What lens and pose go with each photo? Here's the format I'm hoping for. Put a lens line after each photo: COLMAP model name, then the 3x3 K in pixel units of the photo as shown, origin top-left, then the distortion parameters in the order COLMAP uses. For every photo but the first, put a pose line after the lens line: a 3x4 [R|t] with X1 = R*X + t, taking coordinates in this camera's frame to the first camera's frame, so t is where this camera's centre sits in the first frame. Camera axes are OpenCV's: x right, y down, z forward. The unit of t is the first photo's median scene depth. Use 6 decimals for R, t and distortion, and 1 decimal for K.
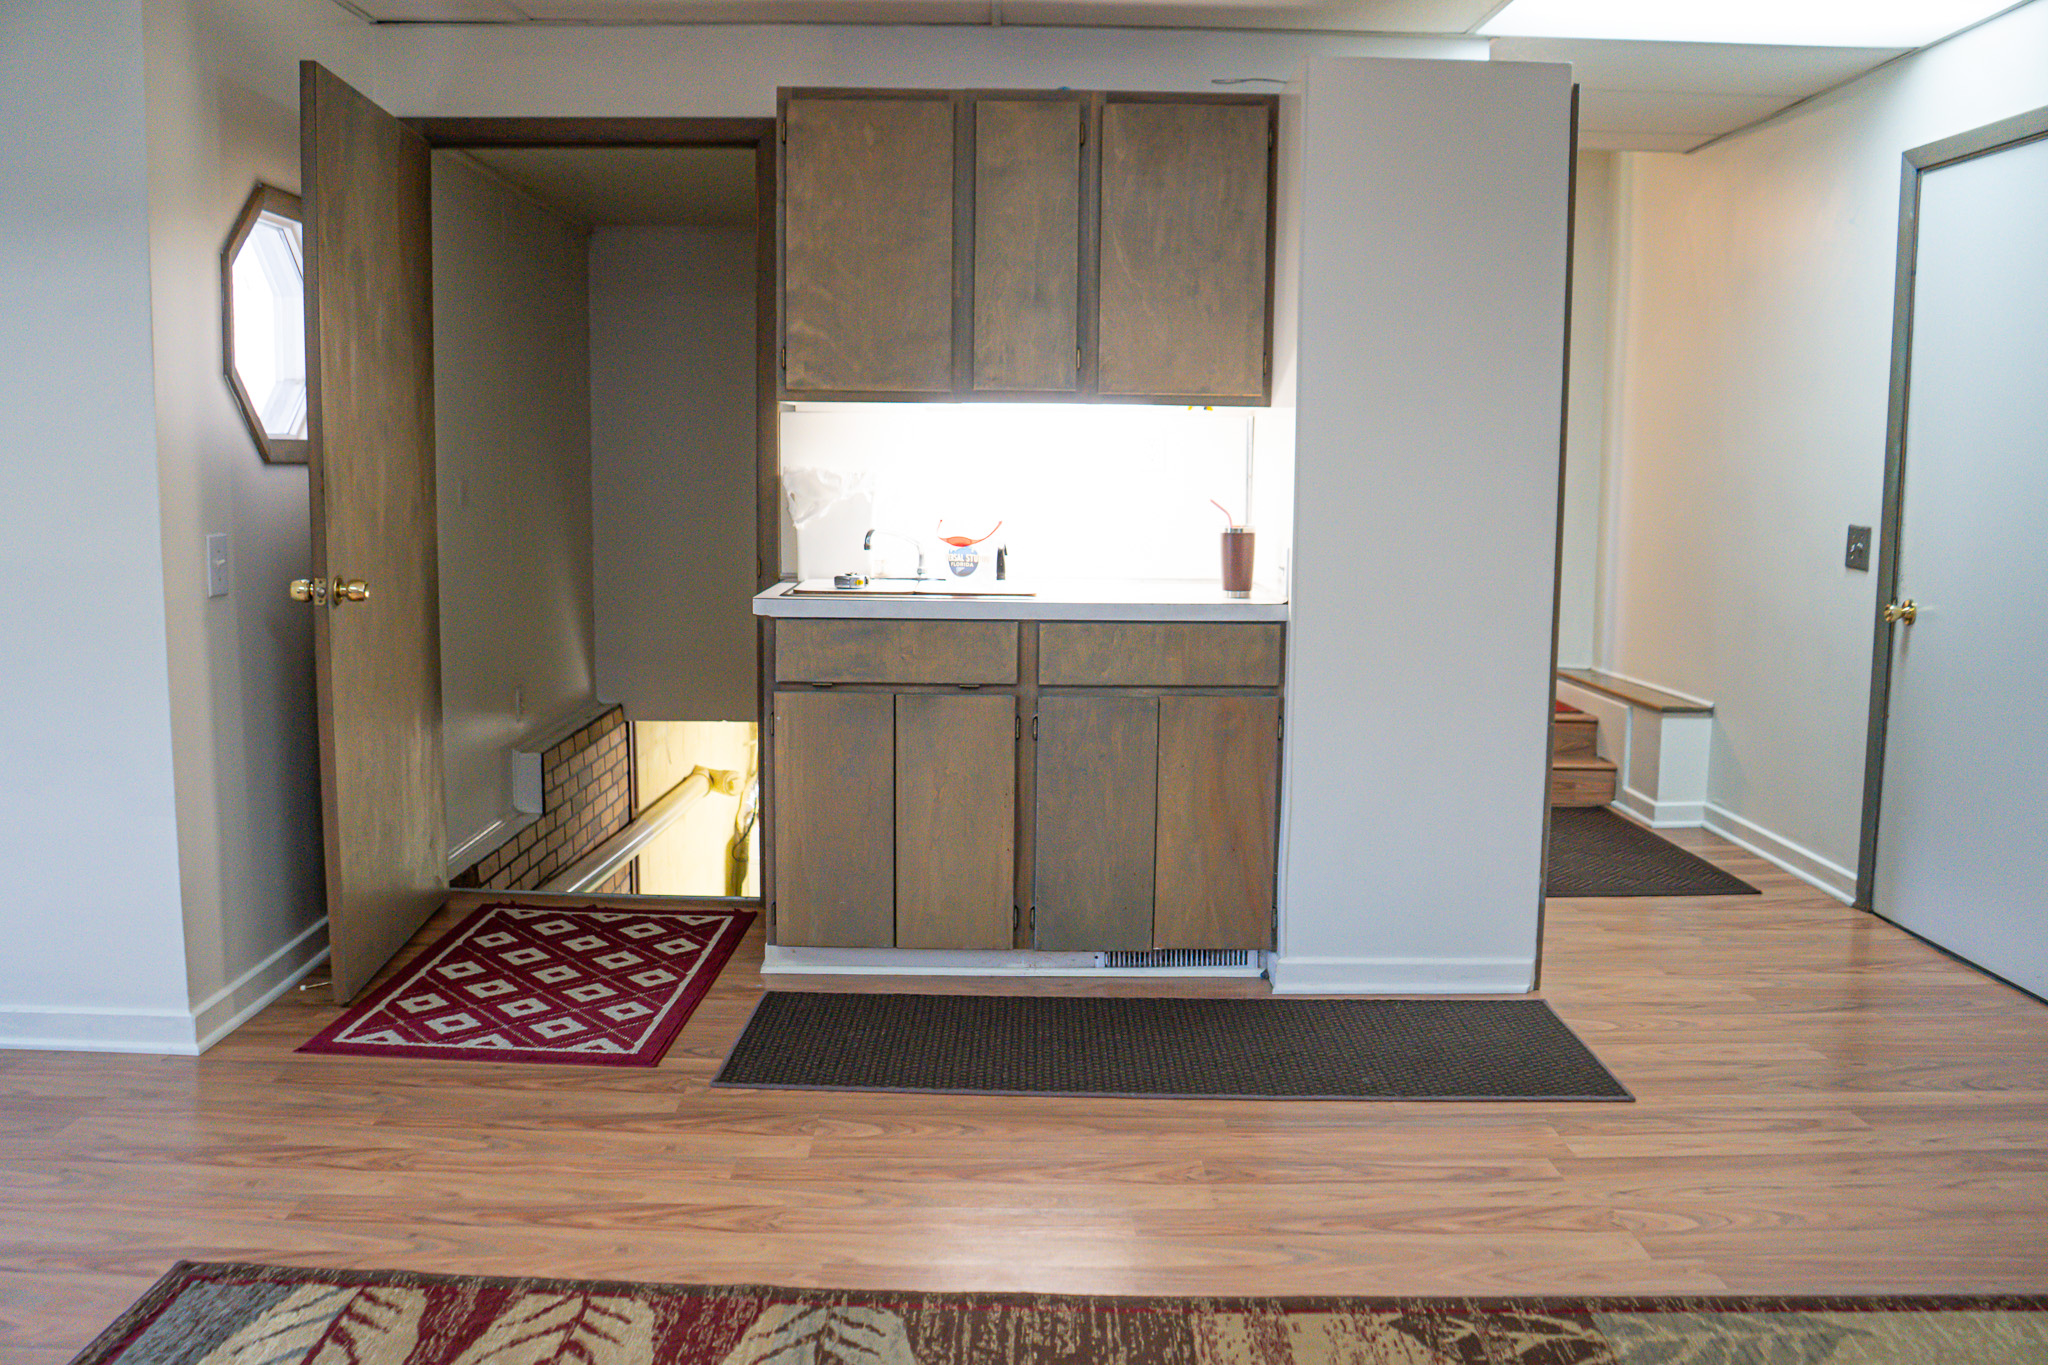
lens RADIAL K [[1658.8, 0, 1024.1], [0, 1658.8, 685.7], [0, 0, 1]] dist [-0.117733, 0.065648]
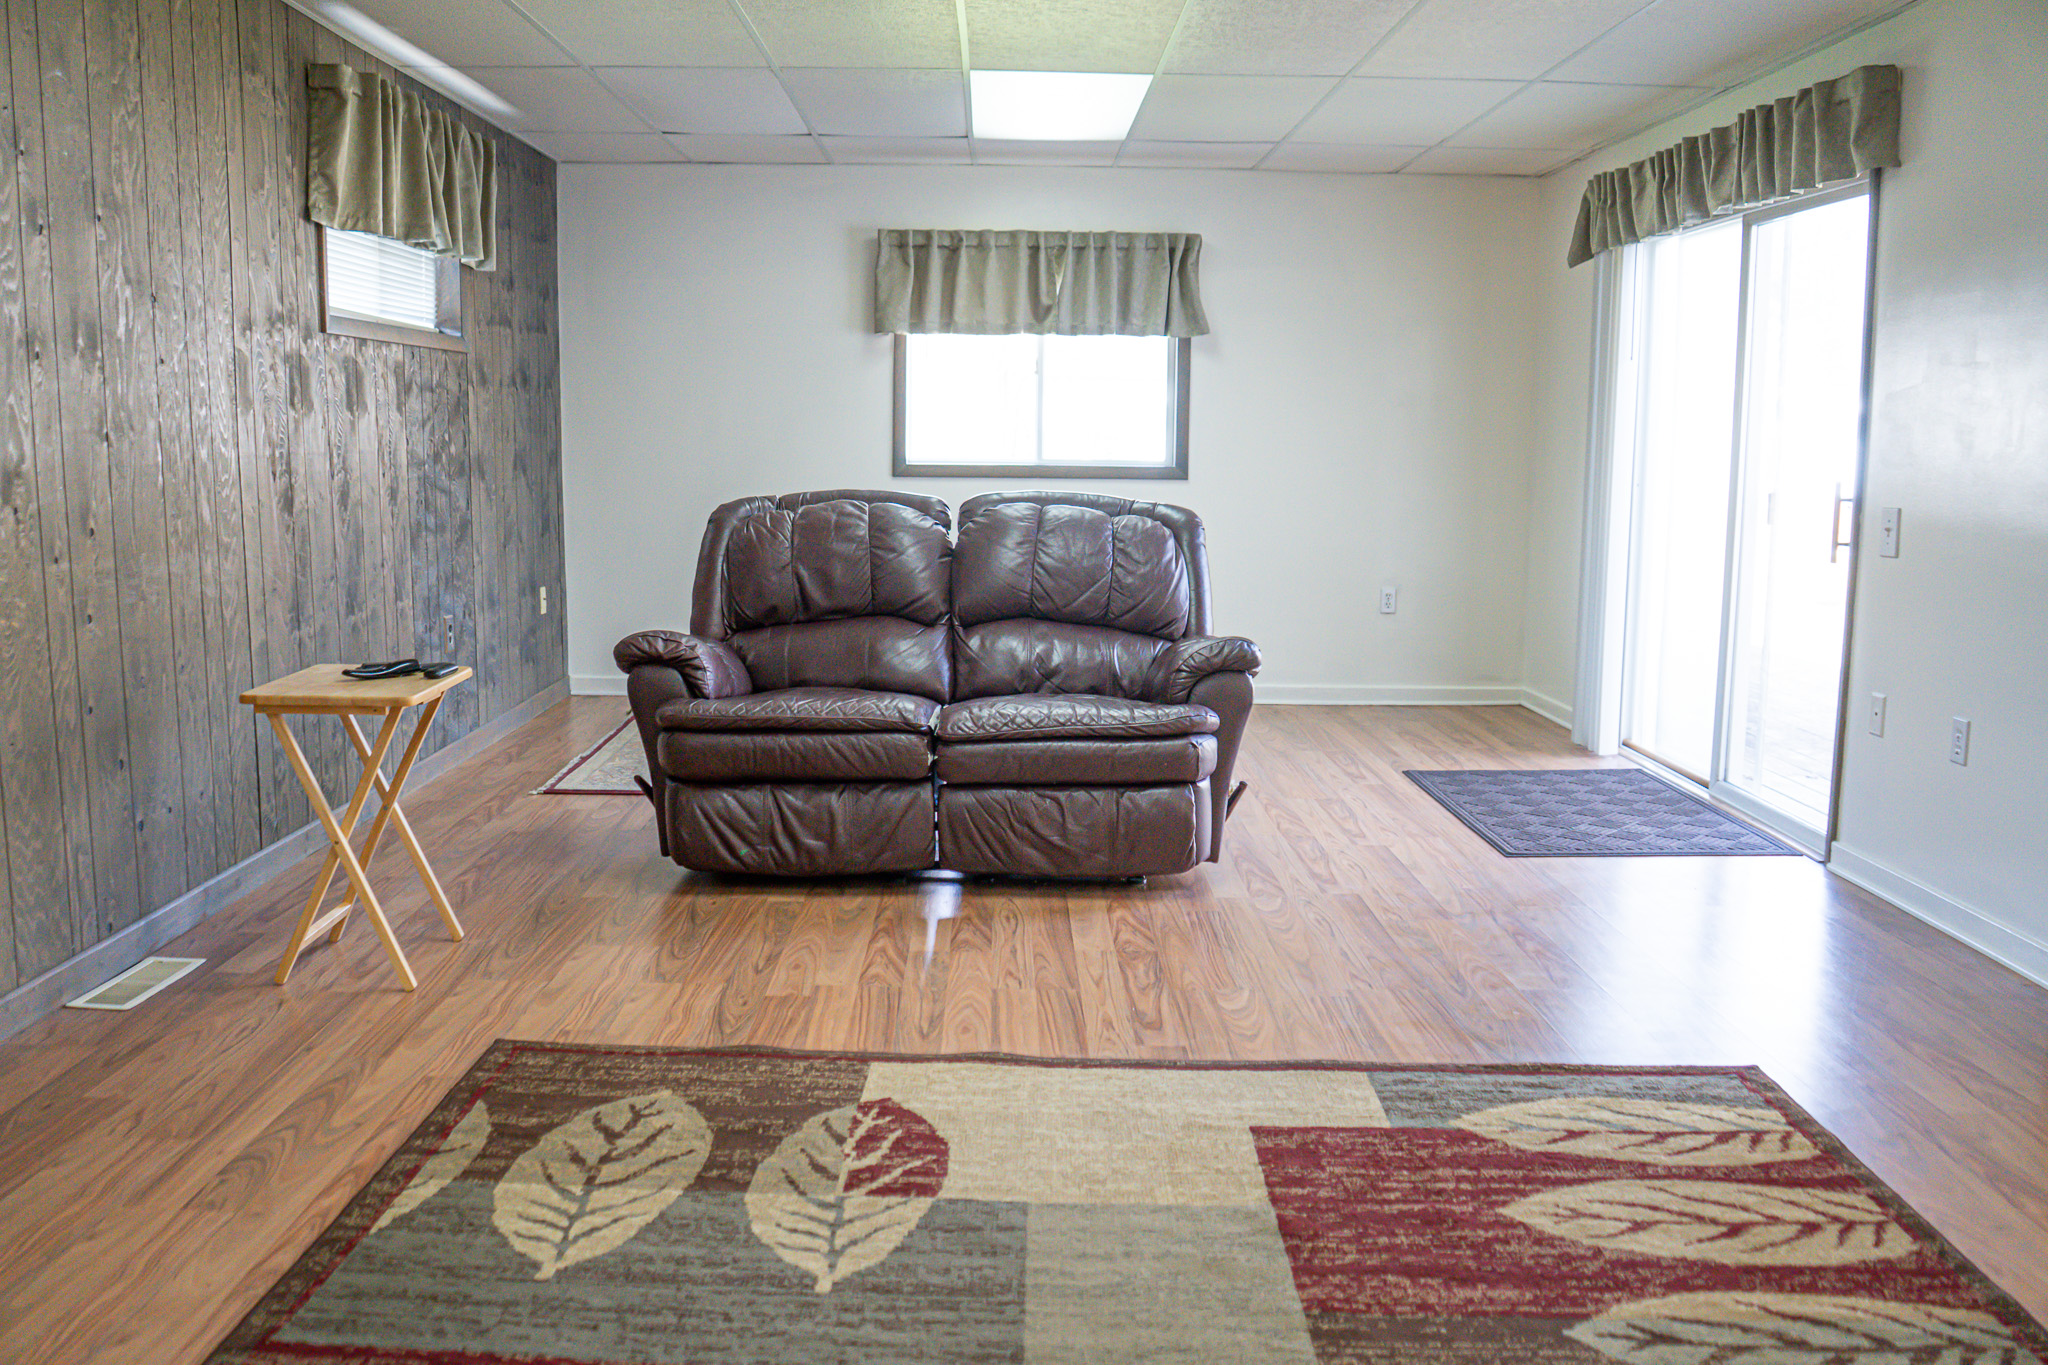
lens RADIAL K [[1658.8, 0, 1022.0], [0, 1658.8, 677.1], [0, 0, 1]] dist [-0.117733, 0.065648]
pose [[0.007666, 0.144074, -0.989537, 0.751657], [-0.131690, 0.981093, 0.141824, -0.057958], [0.991261, 0.129225, 0.026494, 0.351804]]
